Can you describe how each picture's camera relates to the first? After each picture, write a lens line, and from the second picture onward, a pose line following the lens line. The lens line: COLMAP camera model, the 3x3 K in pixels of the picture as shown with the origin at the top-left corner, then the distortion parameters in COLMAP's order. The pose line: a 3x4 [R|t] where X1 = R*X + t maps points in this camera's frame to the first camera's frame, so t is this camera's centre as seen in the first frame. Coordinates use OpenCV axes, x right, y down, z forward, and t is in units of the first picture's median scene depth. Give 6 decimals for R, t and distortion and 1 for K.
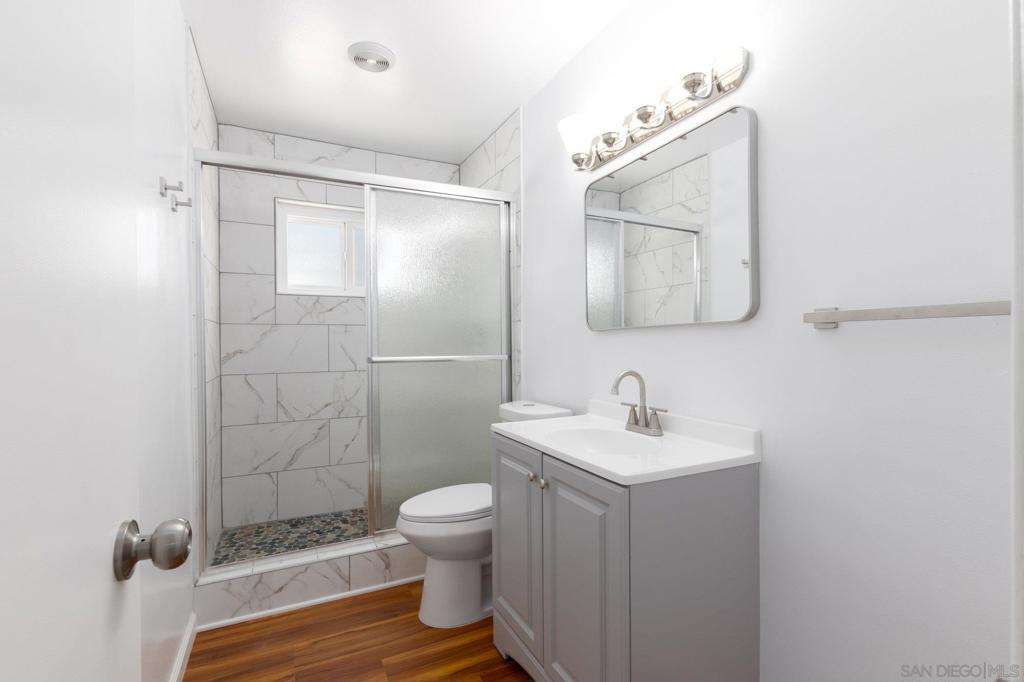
lens RADIAL K [[470.2, 0, 511.5], [0, 470.2, 340.3], [0, 0, 1]] dist [0.009233, -0.003457]
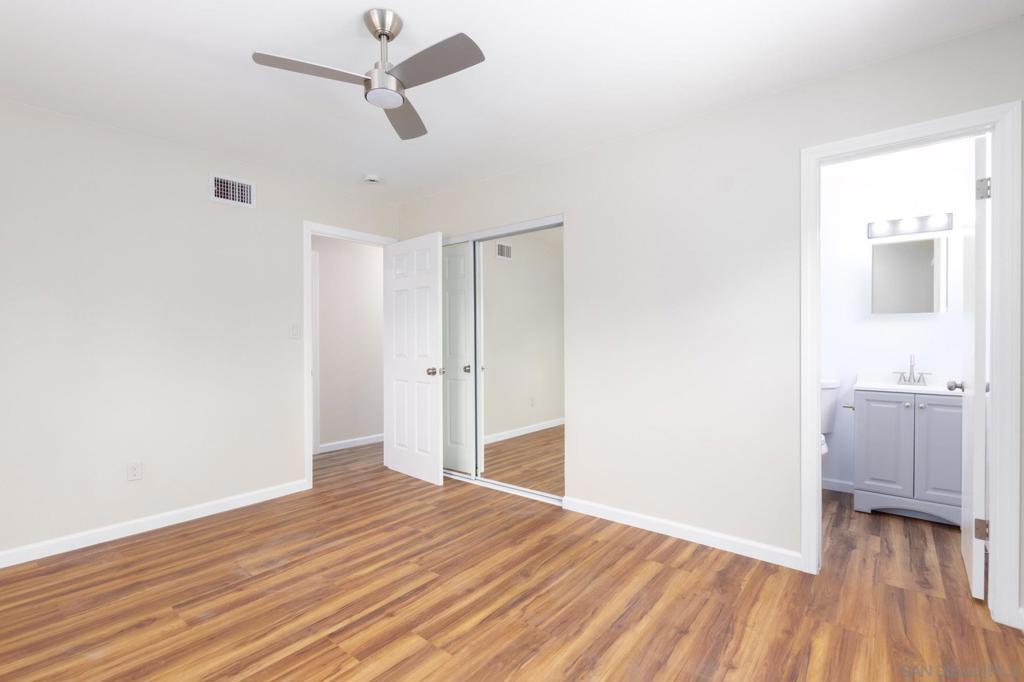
lens RADIAL K [[470.2, 0, 509.1], [0, 470.2, 343.5], [0, 0, 1]] dist [0.009233, -0.003457]
pose [[0.904845, -0.007816, 0.425670, -2.254060], [0.007725, 0.999968, 0.001940, -0.005962], [-0.425671, 0.001533, 0.904877, -0.125544]]
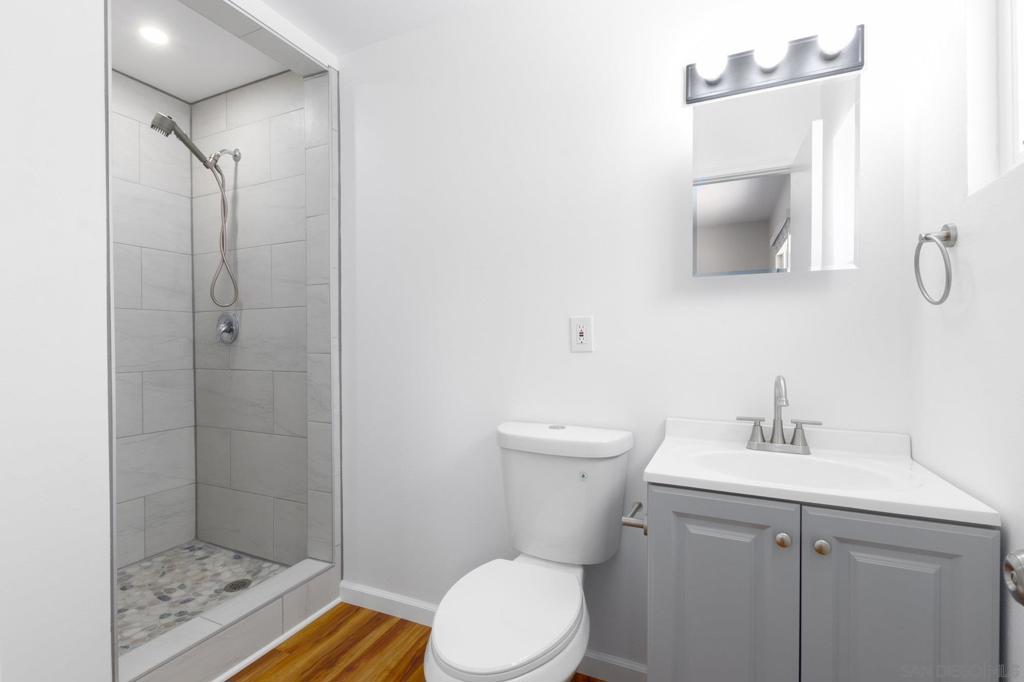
lens RADIAL K [[470.2, 0, 512.5], [0, 470.2, 343.7], [0, 0, 1]] dist [0.009233, -0.003457]
pose [[0.764721, -0.008976, 0.644299, -0.640644], [0.010227, 0.999946, 0.001793, -0.001923], [-0.644281, 0.005218, 0.764771, 0.676420]]
